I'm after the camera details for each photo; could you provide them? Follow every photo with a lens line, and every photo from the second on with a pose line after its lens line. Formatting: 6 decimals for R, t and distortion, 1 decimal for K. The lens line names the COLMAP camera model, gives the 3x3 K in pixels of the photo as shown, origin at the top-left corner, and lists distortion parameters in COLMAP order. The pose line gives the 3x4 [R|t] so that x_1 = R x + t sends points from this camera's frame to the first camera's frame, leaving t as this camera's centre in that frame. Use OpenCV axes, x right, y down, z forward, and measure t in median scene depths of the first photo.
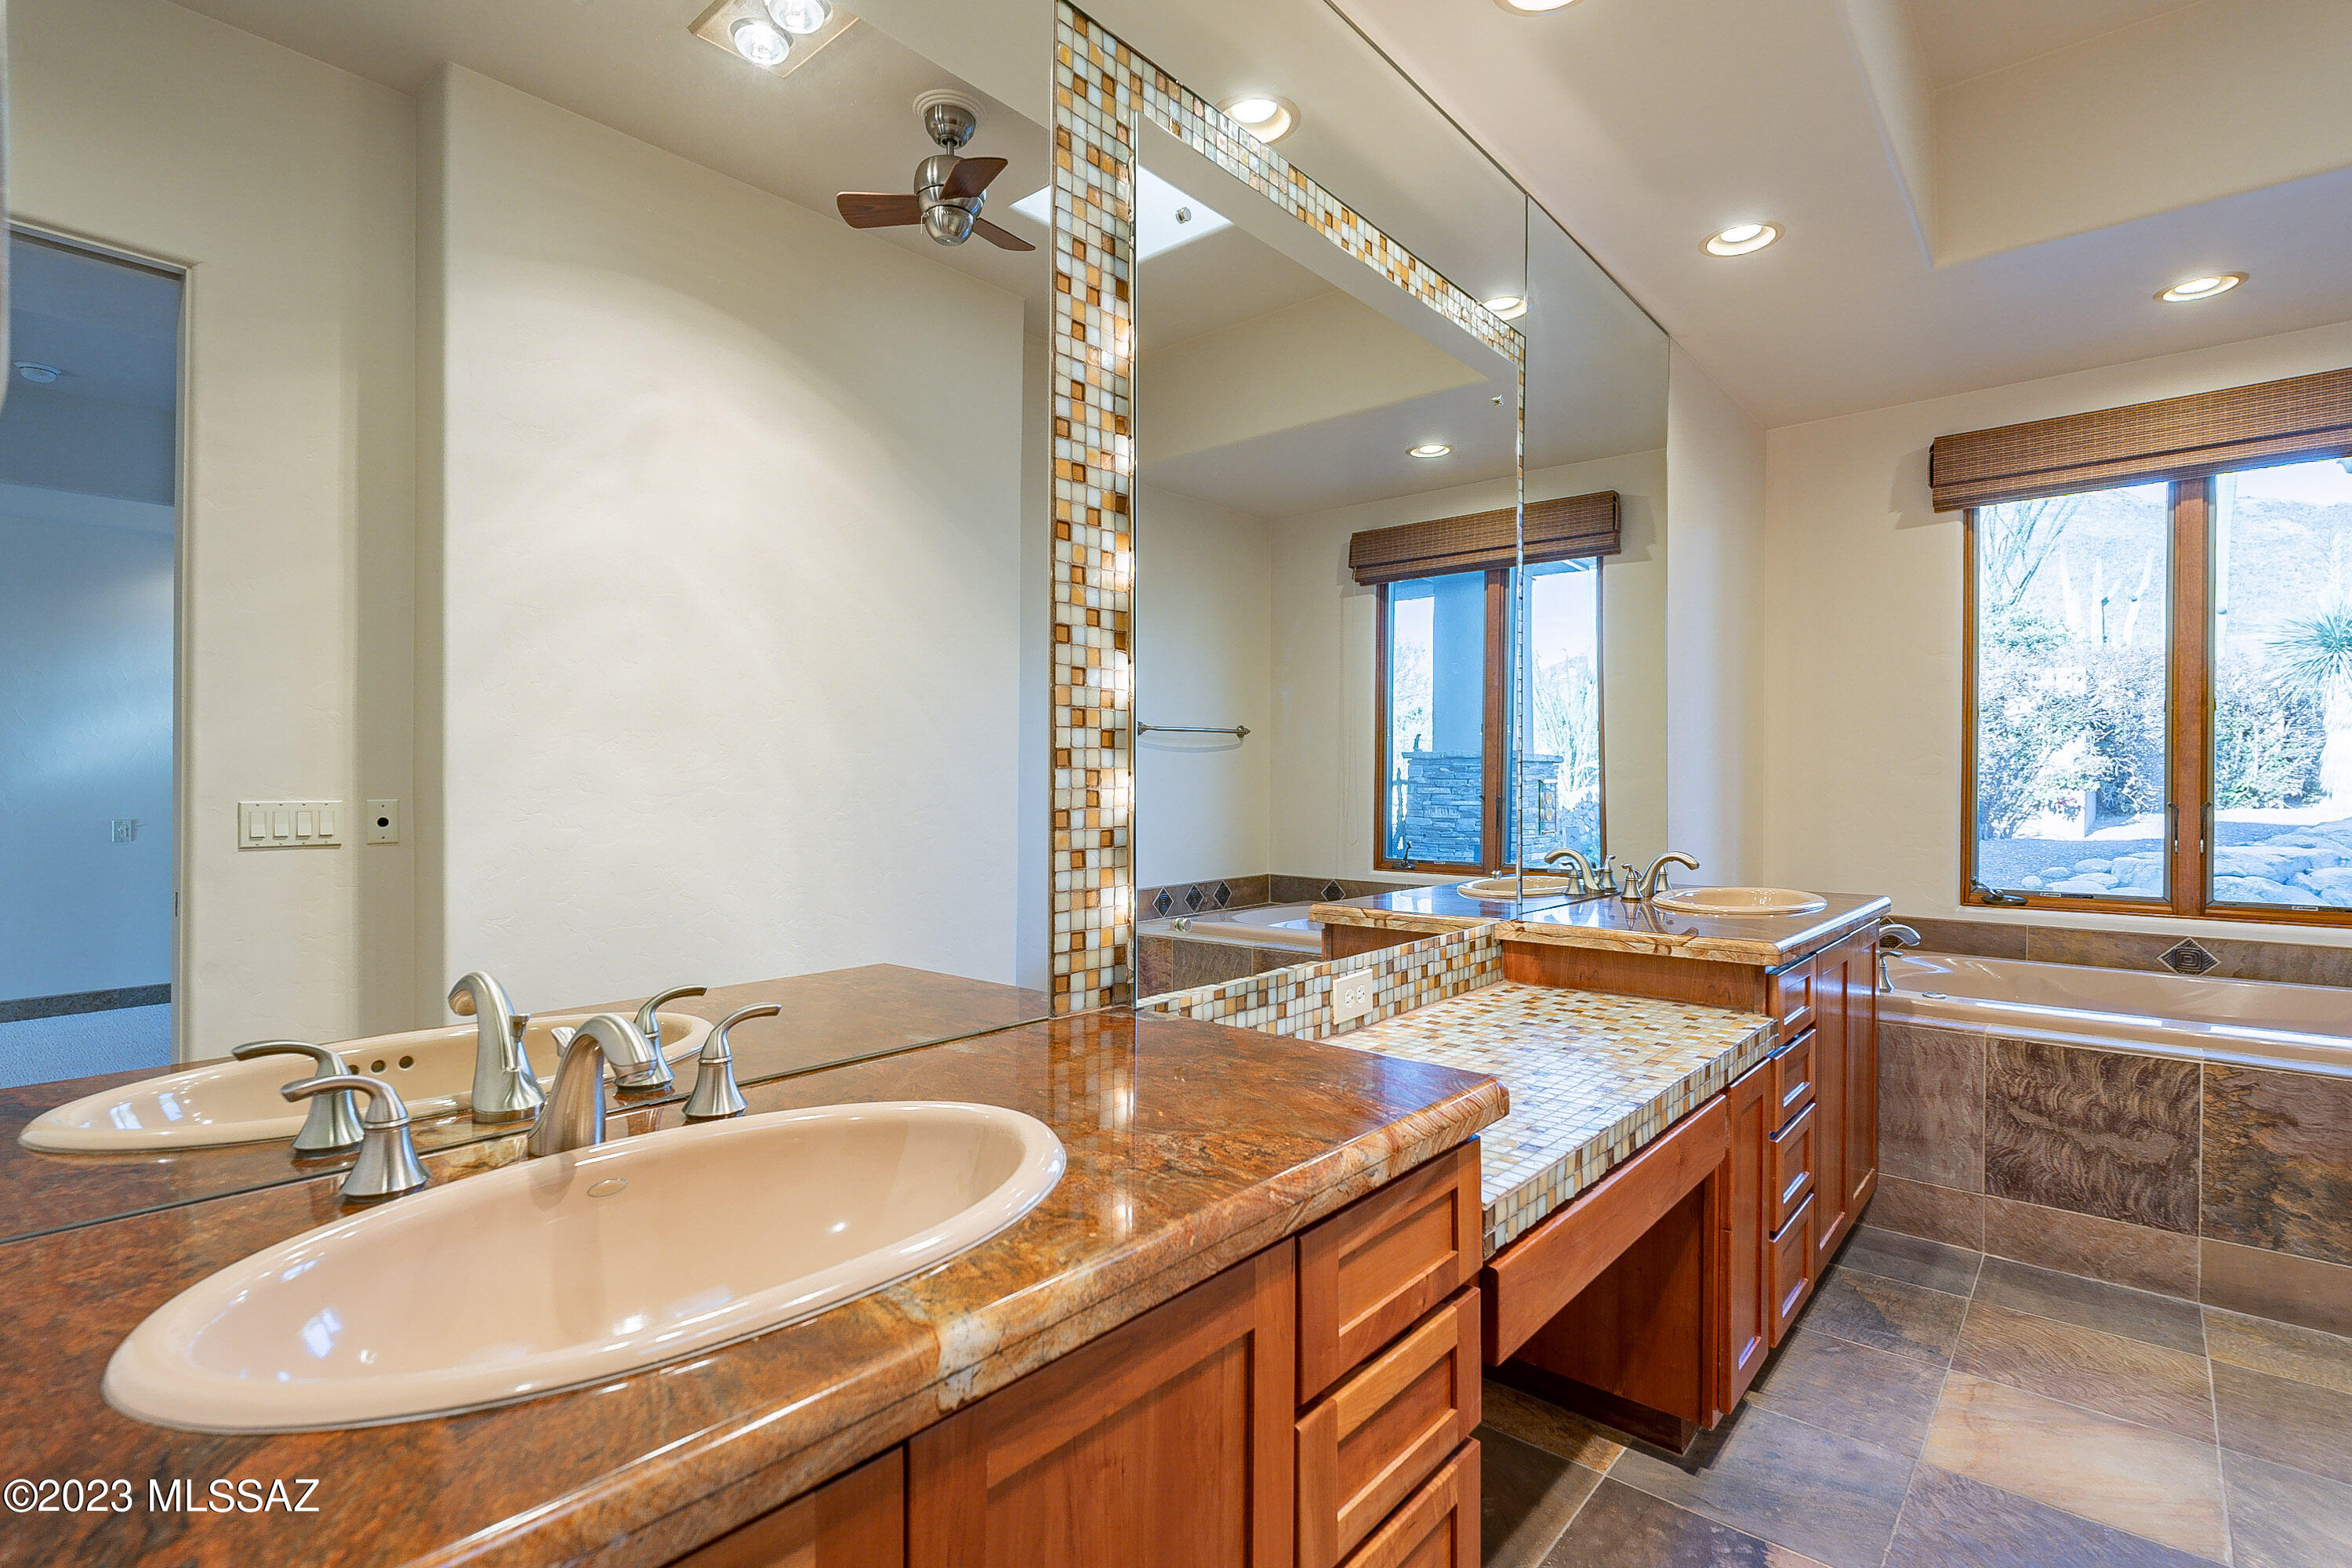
lens RADIAL K [[1099.0, 0, 1176.9], [0, 1099.0, 784.5], [0, 0, 1]] dist [-0.001391, 0.001084]
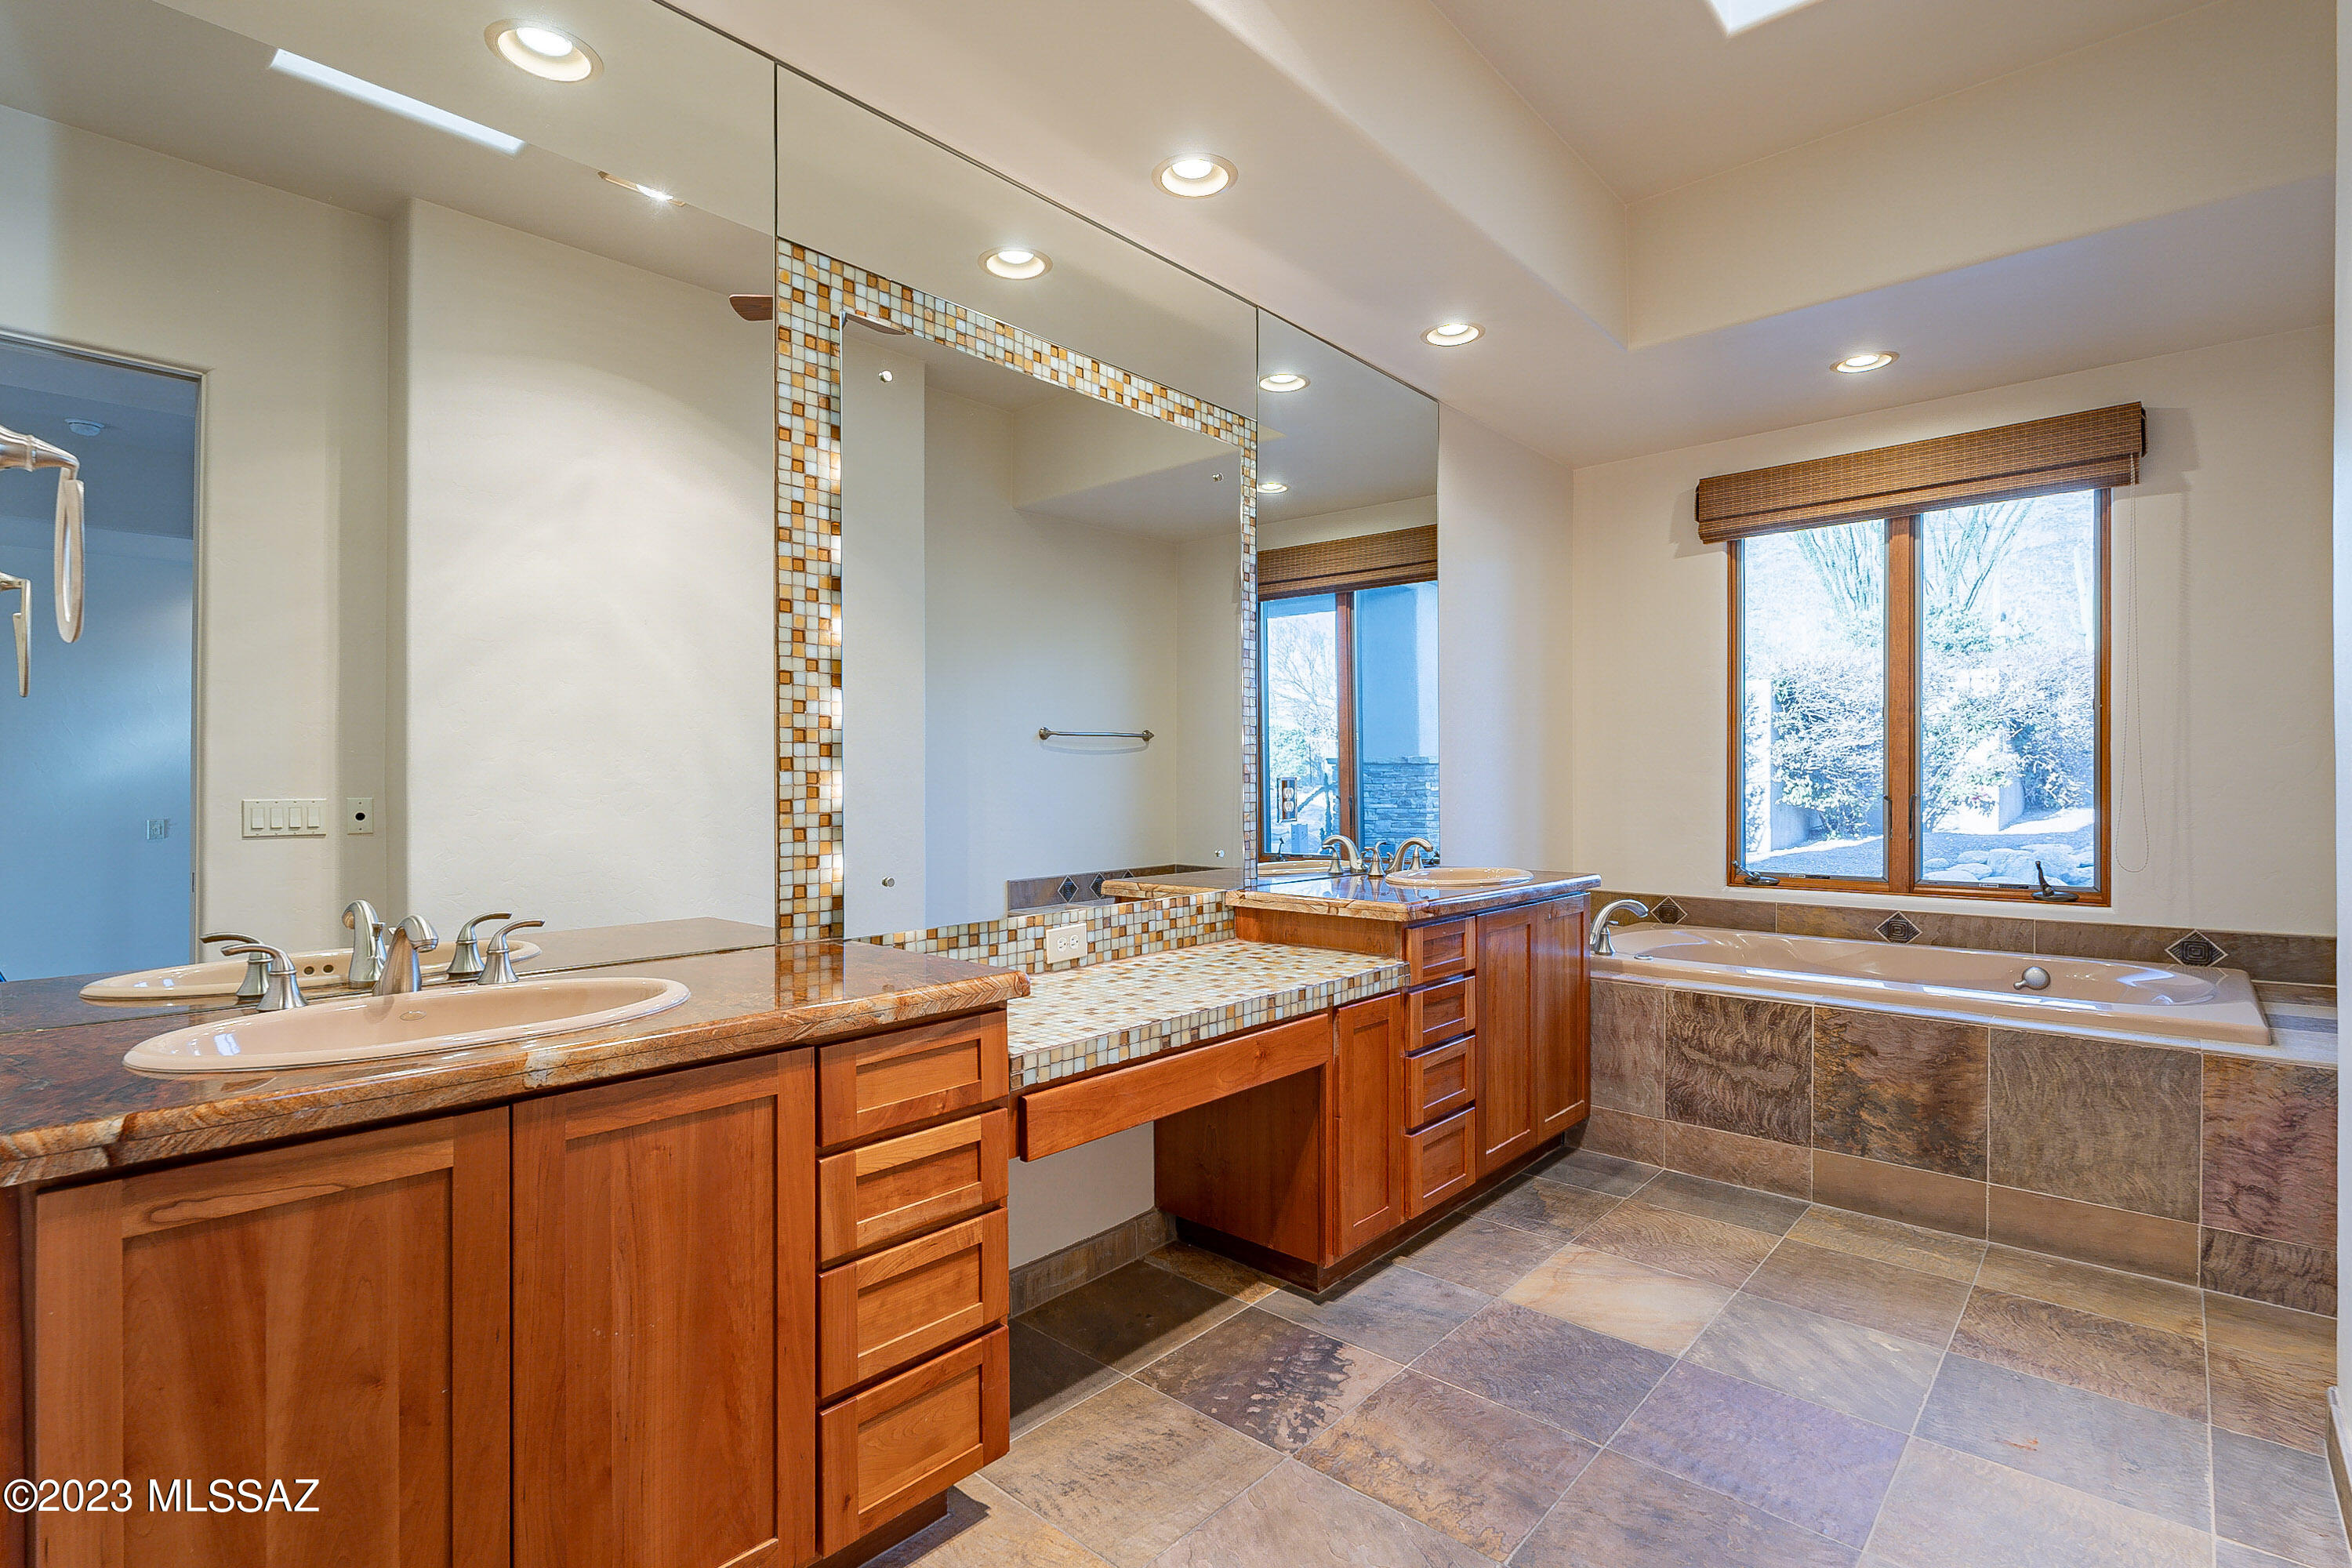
lens RADIAL K [[1099.0, 0, 1175.6], [0, 1099.0, 781.3], [0, 0, 1]] dist [-0.001391, 0.001084]
pose [[0.999780, -0.003886, -0.020596, 0.261377], [0.003824, 0.999988, -0.003031, 0.003175], [0.020608, 0.002952, 0.999783, -0.256358]]
